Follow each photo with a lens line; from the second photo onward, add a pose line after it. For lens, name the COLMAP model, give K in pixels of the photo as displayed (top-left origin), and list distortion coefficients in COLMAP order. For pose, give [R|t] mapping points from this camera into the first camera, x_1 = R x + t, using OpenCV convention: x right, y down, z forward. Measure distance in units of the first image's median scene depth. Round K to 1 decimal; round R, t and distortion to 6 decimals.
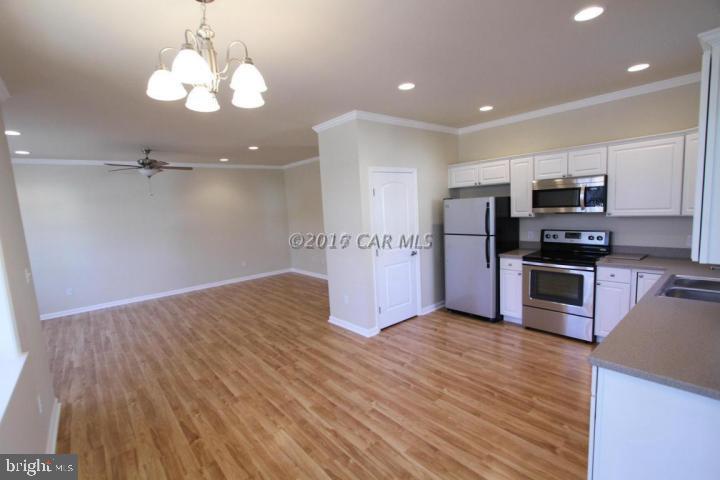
lens RADIAL K [[332.4, 0, 358.1], [0, 332.4, 244.0], [0, 0, 1]] dist [-0.008482, -0.000078]
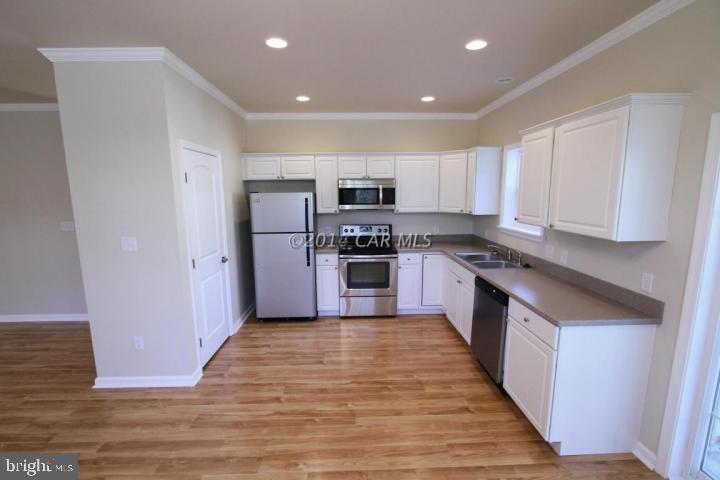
lens RADIAL K [[332.4, 0, 358.1], [0, 332.4, 244.0], [0, 0, 1]] dist [-0.008482, -0.000078]
pose [[0.621861, -0.072186, 0.779794, -0.270469], [0.065720, 0.997041, 0.039887, -0.020997], [-0.780365, 0.026443, 0.624765, 0.282792]]
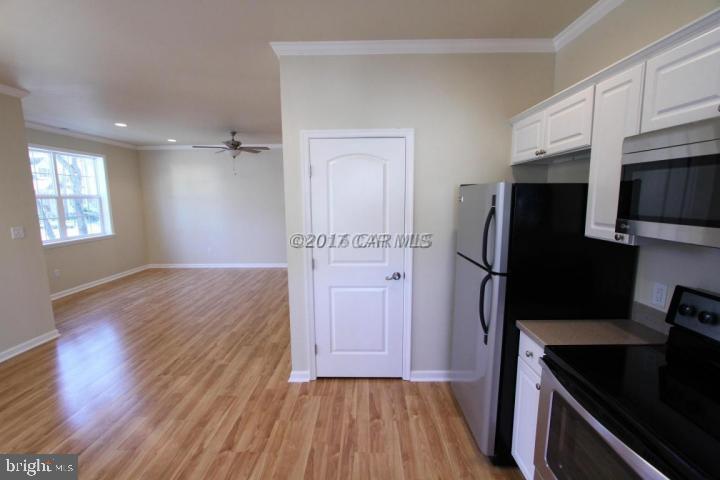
lens RADIAL K [[332.4, 0, 358.1], [0, 332.4, 244.0], [0, 0, 1]] dist [-0.008482, -0.000078]
pose [[0.749819, 0.143385, -0.645920, 0.535752], [-0.112025, 0.989654, 0.089644, -0.080375], [0.652091, 0.005143, 0.758124, 0.556125]]
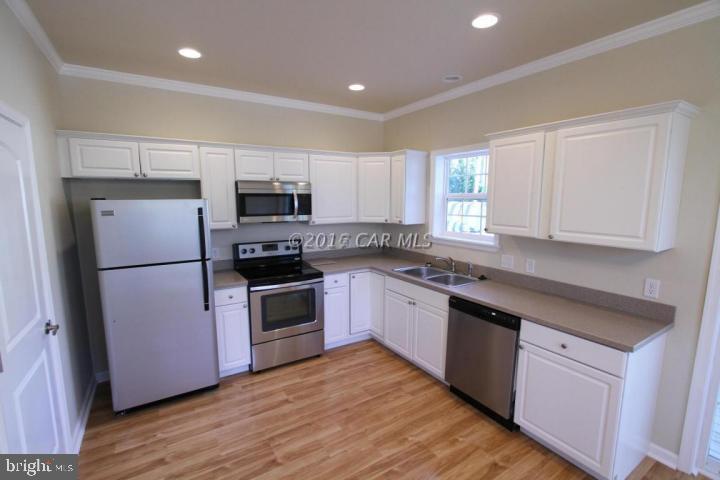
lens RADIAL K [[332.4, 0, 358.1], [0, 332.4, 244.0], [0, 0, 1]] dist [-0.008482, -0.000078]
pose [[0.143966, -0.081951, 0.986183, -0.185359], [0.108731, 0.991841, 0.066549, -0.065758], [-0.983591, 0.097648, 0.151703, 0.609317]]
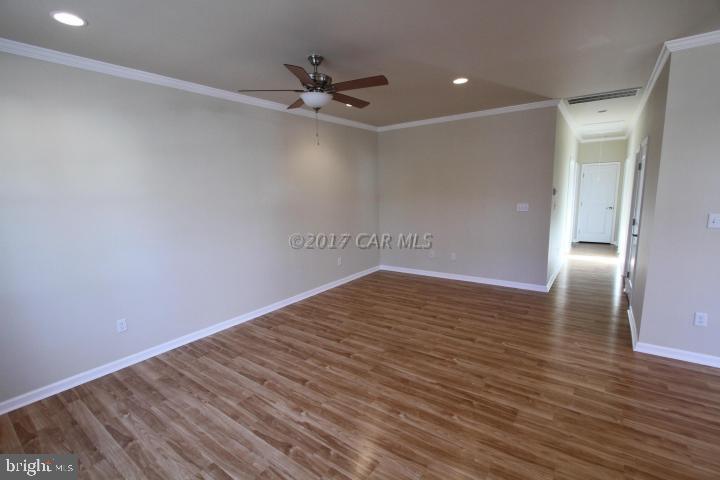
lens RADIAL K [[311.5, 0, 356.5], [0, 311.5, 270.5], [0, 0, 1]] dist [-0.002385, 0.000131]
pose [[0.969255, -0.036502, 0.243336, -0.880412], [0.006479, 0.992379, 0.123056, -0.010519], [-0.245973, -0.117696, 0.962104, 0.615071]]
